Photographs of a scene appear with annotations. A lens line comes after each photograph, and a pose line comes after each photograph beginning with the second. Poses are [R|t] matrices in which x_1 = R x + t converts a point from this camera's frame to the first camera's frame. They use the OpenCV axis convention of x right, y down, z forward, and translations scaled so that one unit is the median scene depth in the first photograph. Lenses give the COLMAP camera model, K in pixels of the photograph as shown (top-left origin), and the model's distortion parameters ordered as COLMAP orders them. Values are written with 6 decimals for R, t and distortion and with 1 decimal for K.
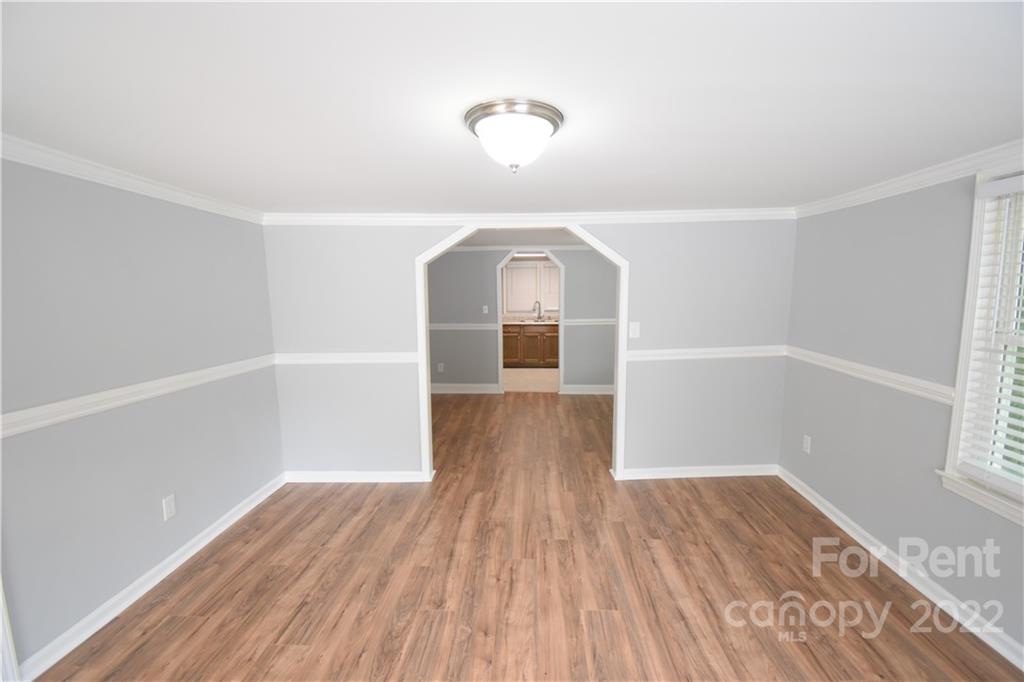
lens RADIAL K [[456.2, 0, 511.0], [0, 456.2, 338.0], [0, 0, 1]] dist [0.013515, -0.019797]
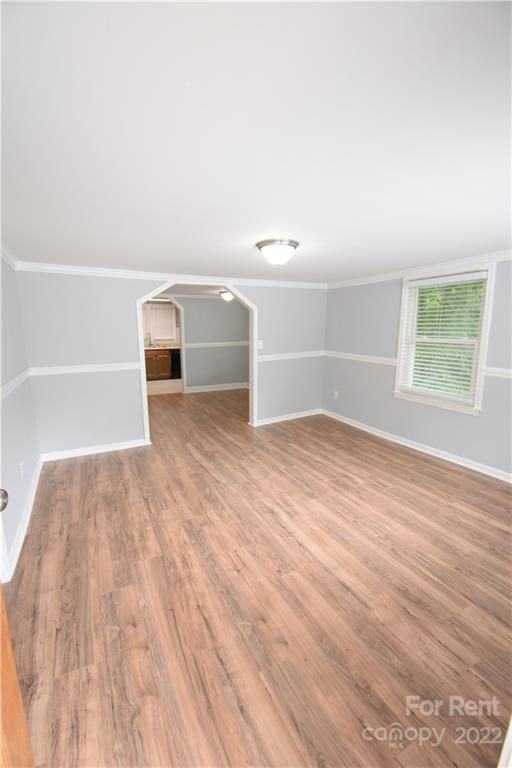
lens RADIAL K [[342.2, 0, 259.3], [0, 342.2, 387.4], [0, 0, 1]] dist [0.013515, -0.019797]
pose [[0.868198, -0.082830, 0.489256, -0.513211], [0.050024, 0.995557, 0.079776, 0.053229], [-0.493690, -0.044787, 0.868484, -0.255123]]
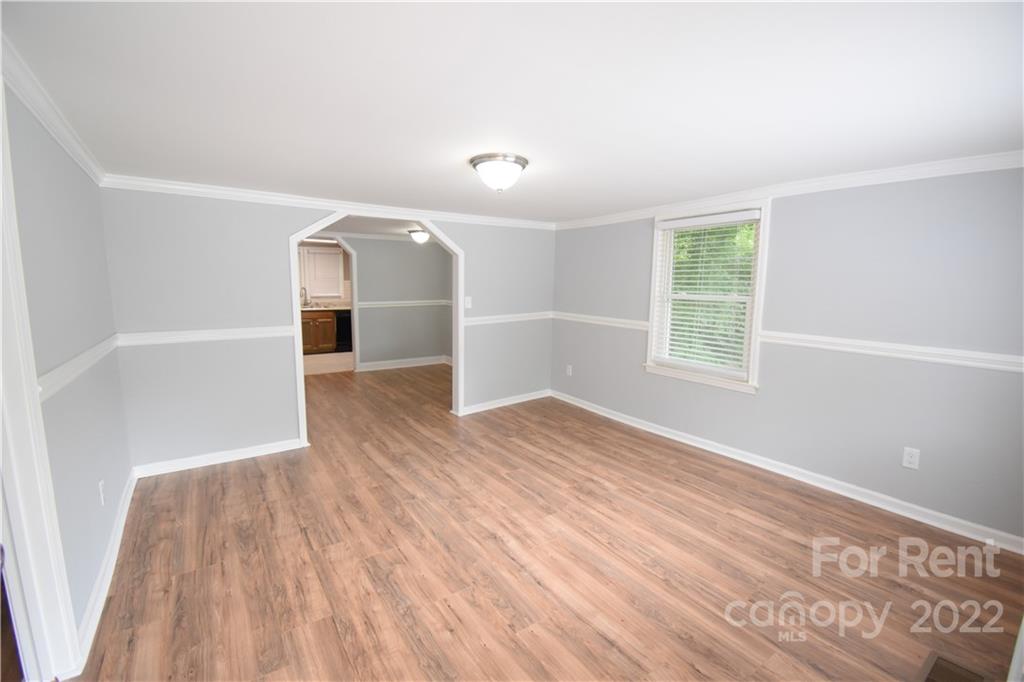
lens RADIAL K [[456.2, 0, 517.9], [0, 456.2, 342.3], [0, 0, 1]] dist [0.013515, -0.019797]
pose [[0.795395, -0.065231, 0.602571, -0.519251], [0.051403, 0.997870, 0.040173, 0.063729], [-0.603908, -0.000979, 0.797053, -0.199558]]
